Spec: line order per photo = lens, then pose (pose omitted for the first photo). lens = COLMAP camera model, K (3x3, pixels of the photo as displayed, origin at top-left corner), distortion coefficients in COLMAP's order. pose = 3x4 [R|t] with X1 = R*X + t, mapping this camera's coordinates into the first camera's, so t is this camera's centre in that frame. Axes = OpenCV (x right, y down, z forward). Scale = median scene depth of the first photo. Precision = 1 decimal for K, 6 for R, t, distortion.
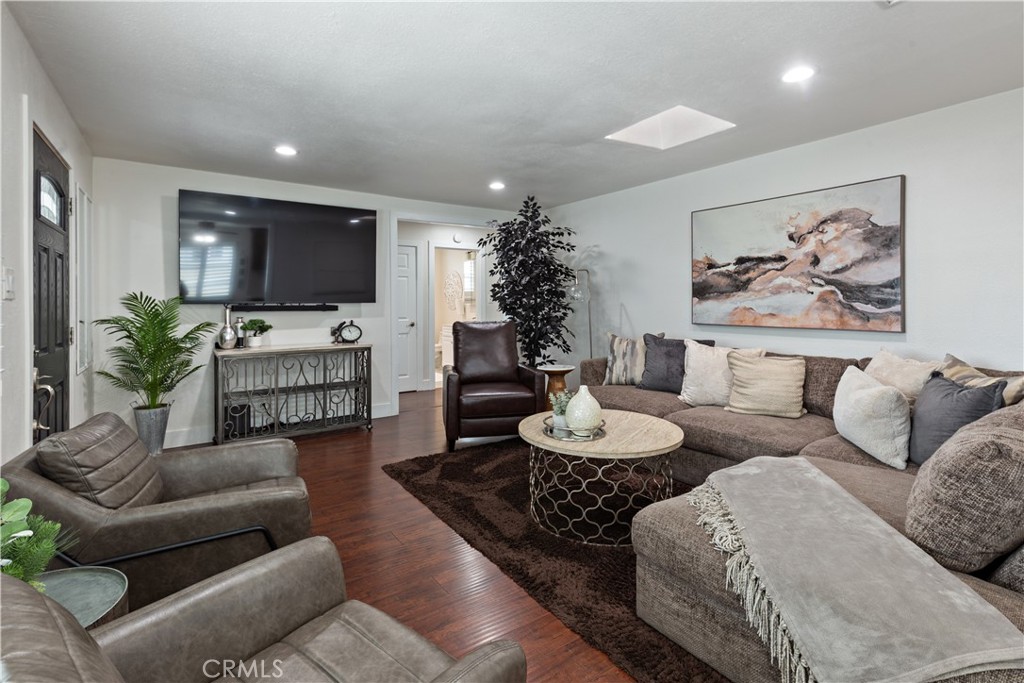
lens RADIAL K [[470.7, 0, 509.8], [0, 470.7, 301.3], [0, 0, 1]] dist [-0.002471, -0.000004]
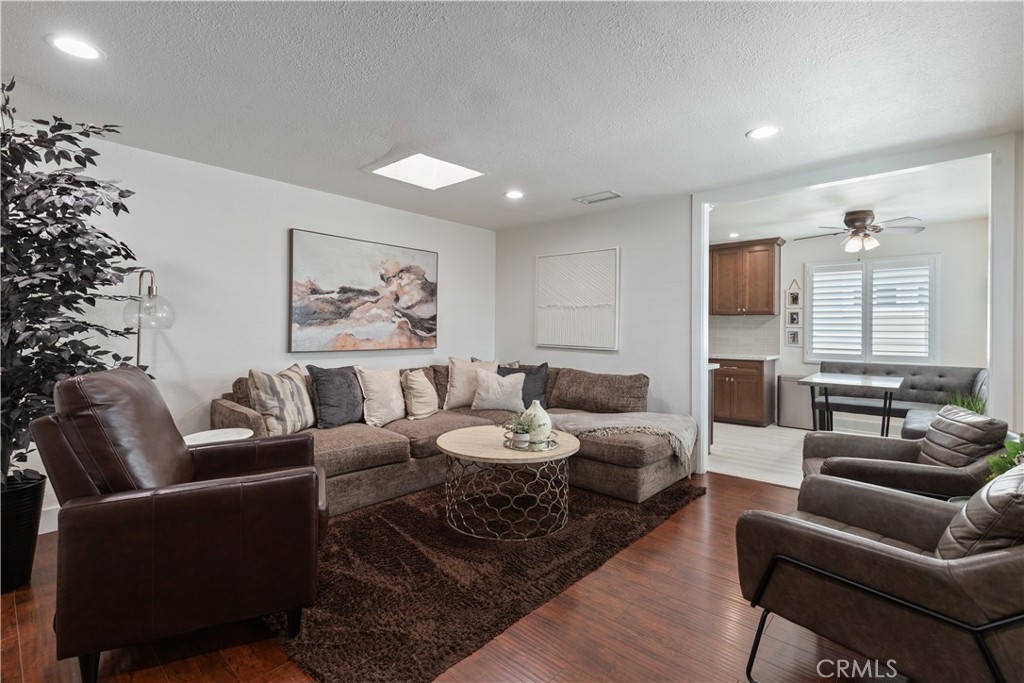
lens RADIAL K [[470.7, 0, 512.1], [0, 470.7, 334.8], [0, 0, 1]] dist [-0.002471, -0.000004]
pose [[-0.250461, -0.008212, 0.968092, -0.712015], [-0.007965, 0.999948, 0.006422, 0.006031], [-0.968094, -0.006103, -0.250513, 0.985639]]
